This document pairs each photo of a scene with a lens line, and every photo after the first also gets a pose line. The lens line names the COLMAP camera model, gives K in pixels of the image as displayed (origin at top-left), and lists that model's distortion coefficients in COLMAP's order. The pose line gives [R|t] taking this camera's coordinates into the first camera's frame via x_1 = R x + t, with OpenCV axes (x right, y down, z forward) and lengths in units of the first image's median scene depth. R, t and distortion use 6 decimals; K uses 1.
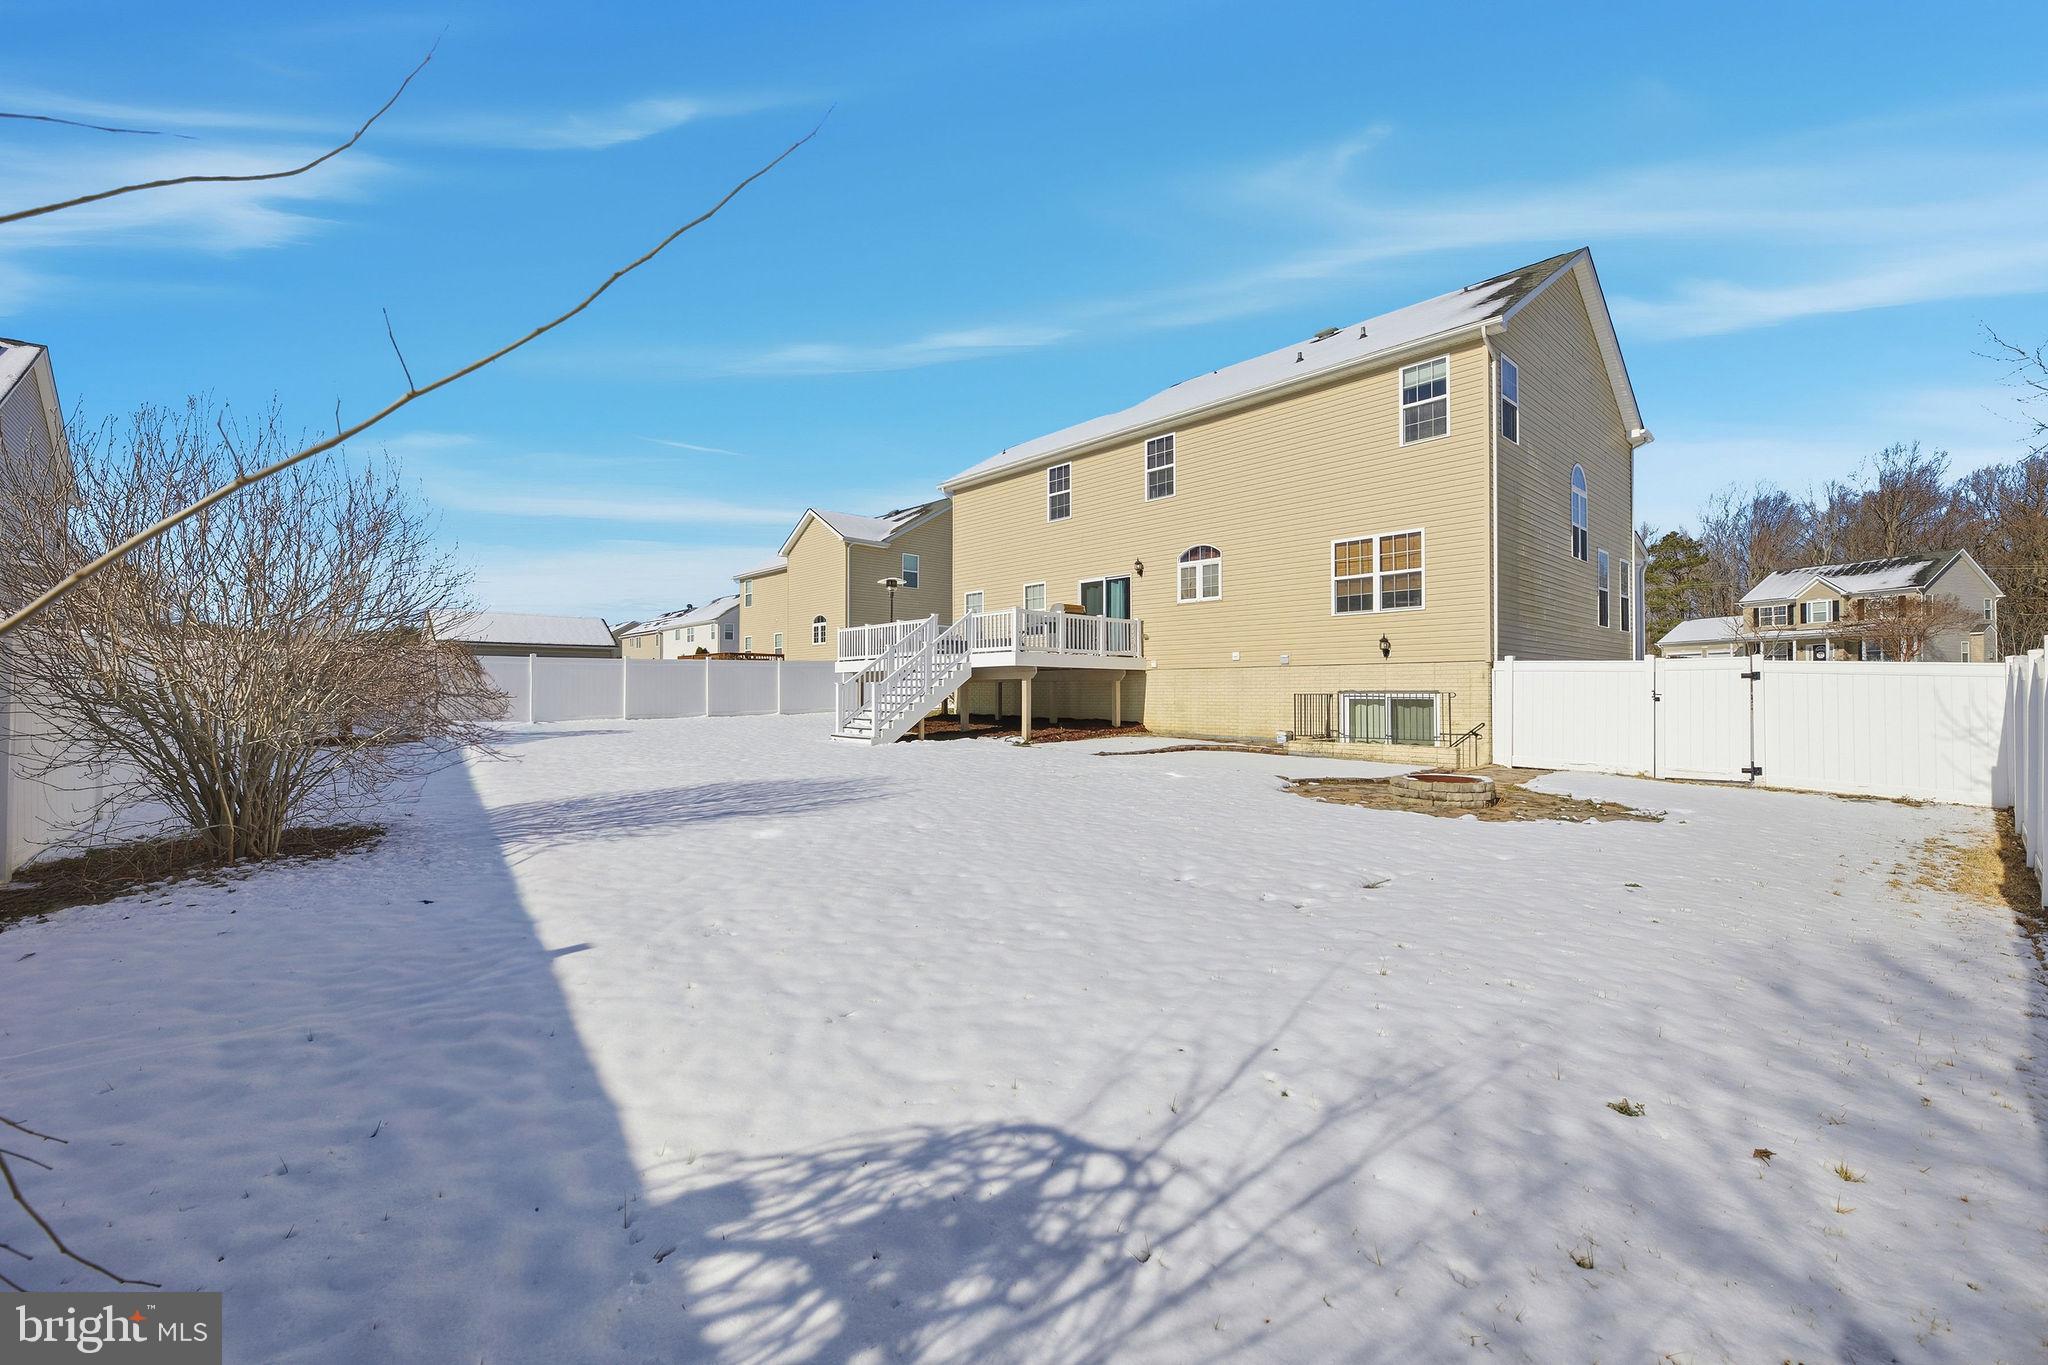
lens RADIAL K [[840.8, 0, 1028.3], [0, 840.8, 684.8], [0, 0, 1]] dist [0.000237, -0.004846]
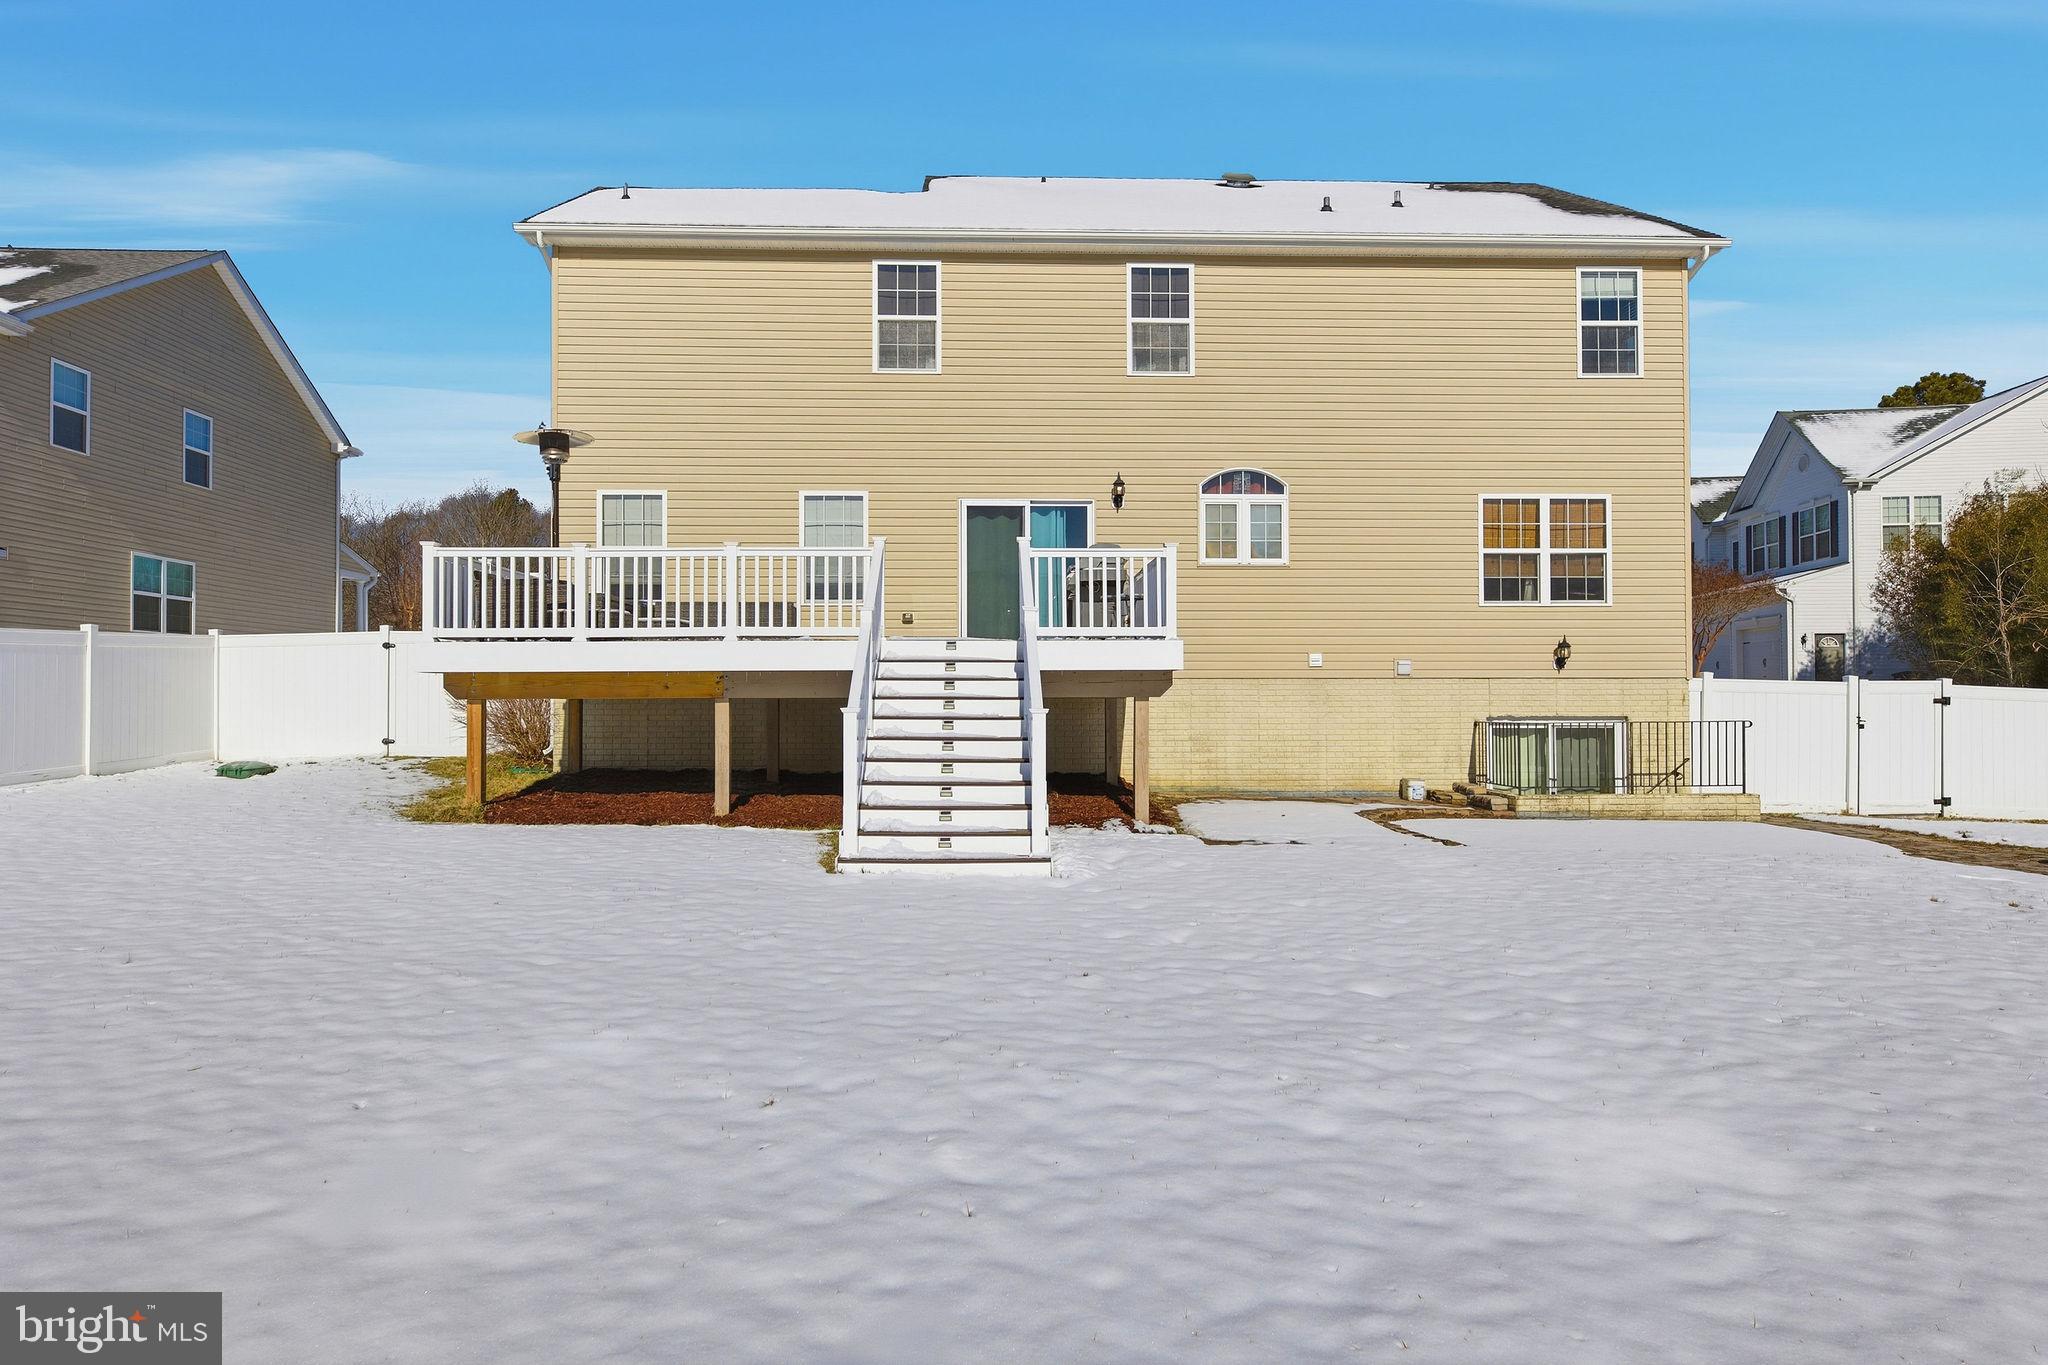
lens RADIAL K [[1132.3, 0, 1024.0], [0, 1132.3, 682.5], [0, 0, 1]] dist [0.006786, 0.000608]
pose [[0.652196, 0.010297, 0.757981, -0.585434], [-0.006308, 0.999947, -0.008156, -0.010804], [-0.758024, 0.000538, 0.652226, 0.709075]]
